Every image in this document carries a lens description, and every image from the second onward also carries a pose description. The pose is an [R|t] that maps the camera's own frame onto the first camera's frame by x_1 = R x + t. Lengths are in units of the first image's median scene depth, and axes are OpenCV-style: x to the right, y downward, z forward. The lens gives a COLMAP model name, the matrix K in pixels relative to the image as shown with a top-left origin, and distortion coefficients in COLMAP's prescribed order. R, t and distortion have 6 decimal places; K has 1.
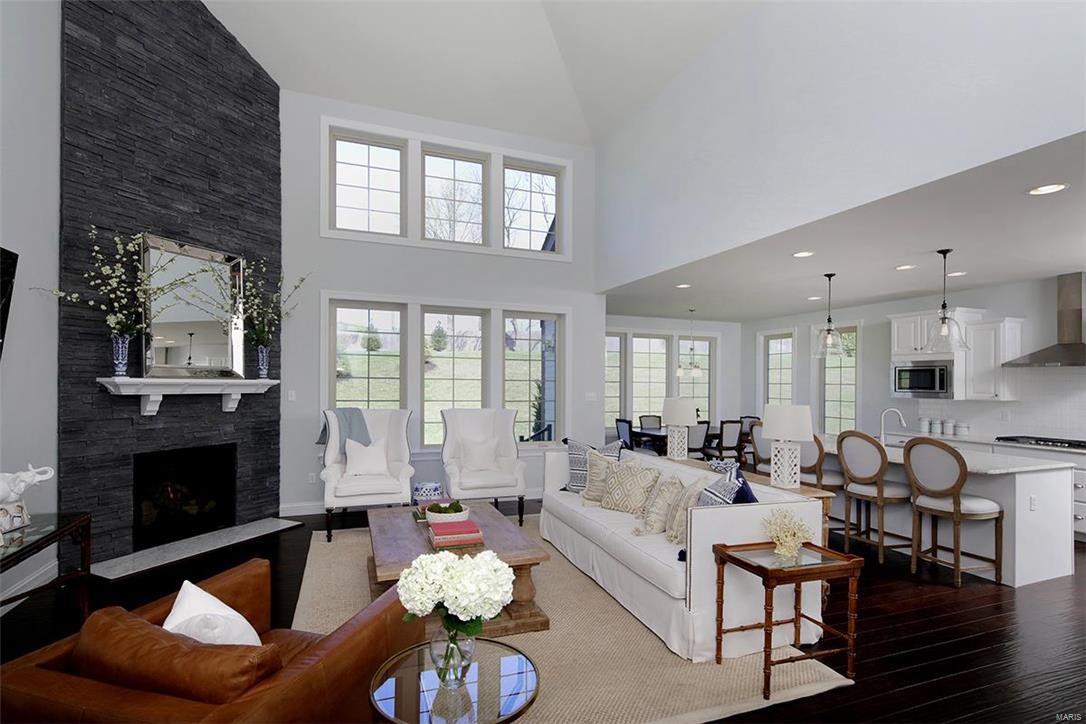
lens RADIAL K [[522.9, 0, 558.4], [0, 522.9, 377.8], [0, 0, 1]] dist [-0.009602, 0.000100]
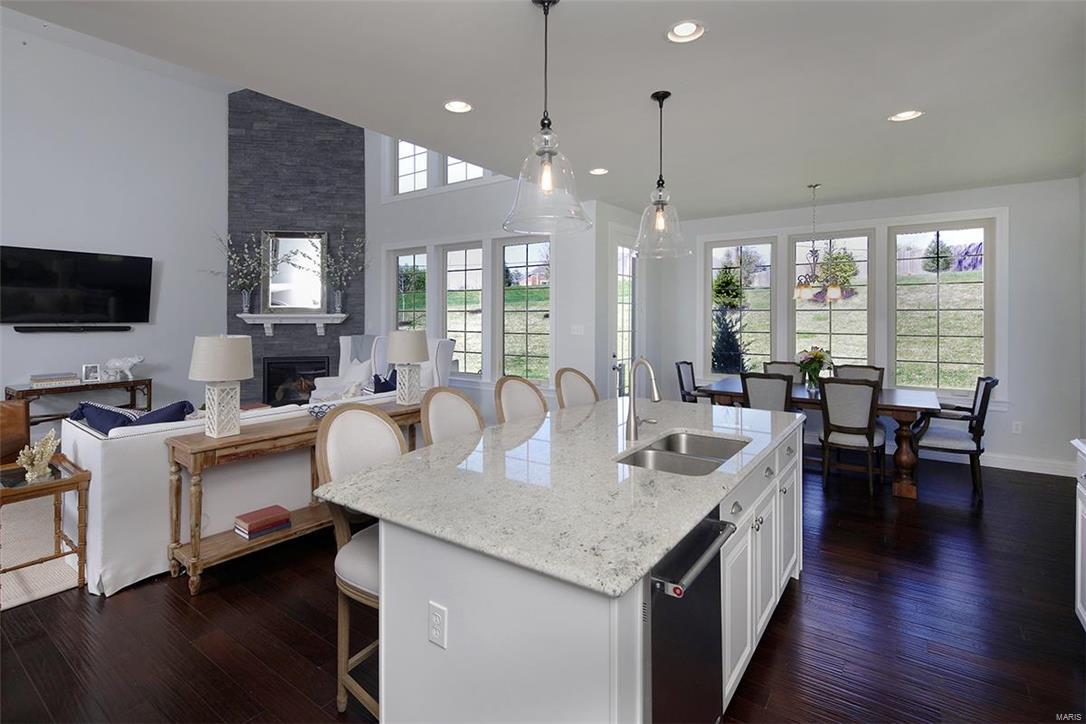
lens RADIAL K [[522.9, 0, 523.3], [0, 522.9, 304.2], [0, 0, 1]] dist [-0.009602, 0.000100]
pose [[0.523529, -0.024130, -0.851666, 0.992868], [0.013893, 0.999708, -0.019784, 0.012583], [0.851894, -0.001475, 0.523712, 0.725408]]
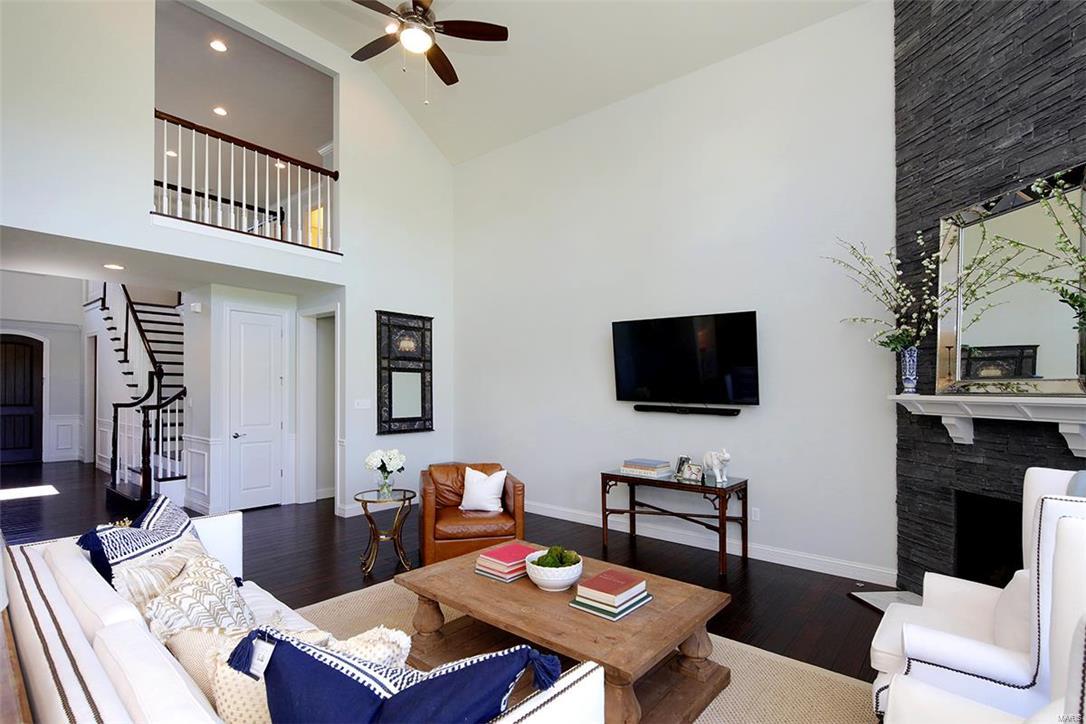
lens RADIAL K [[522.9, 0, 549.7], [0, 522.9, 388.3], [0, 0, 1]] dist [-0.009602, 0.000100]
pose [[-0.882108, -0.010927, -0.470920, 0.107921], [-0.007035, 0.999925, -0.010024, 0.001586], [0.470994, -0.005529, -0.882119, 1.246714]]
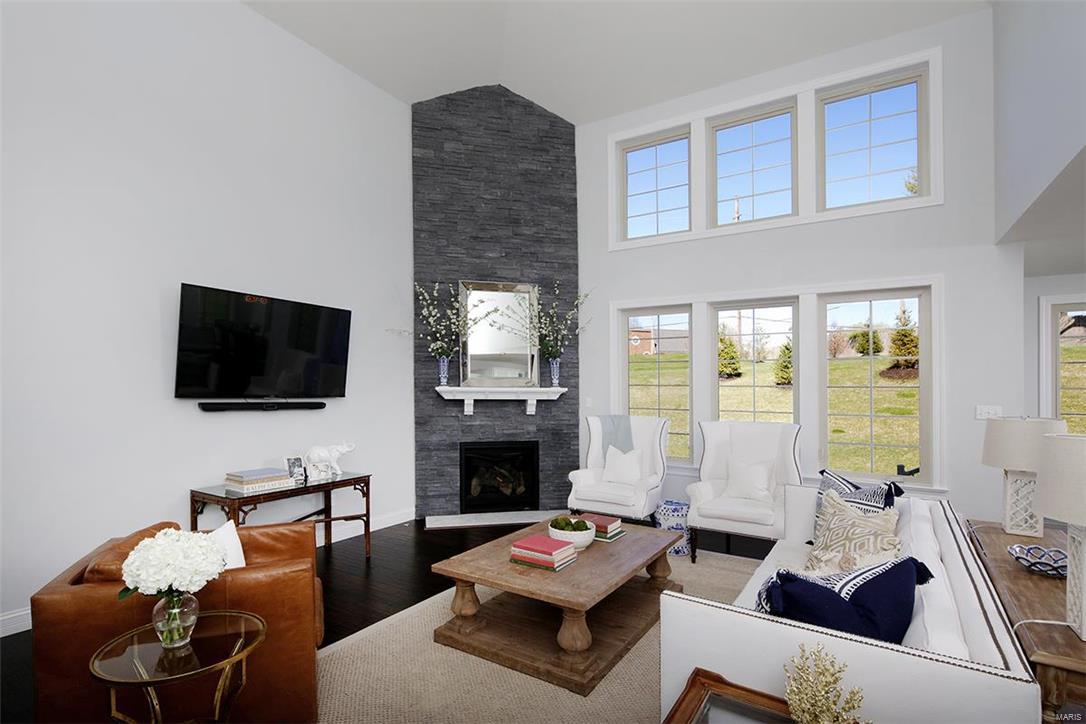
lens RADIAL K [[522.9, 0, 543.1], [0, 522.9, 389.3], [0, 0, 1]] dist [-0.009602, 0.000100]
pose [[0.579463, -0.002145, -0.814995, 0.385511], [0.006322, 0.999978, 0.001863, 0.004619], [0.814974, -0.006232, 0.579464, 0.333683]]
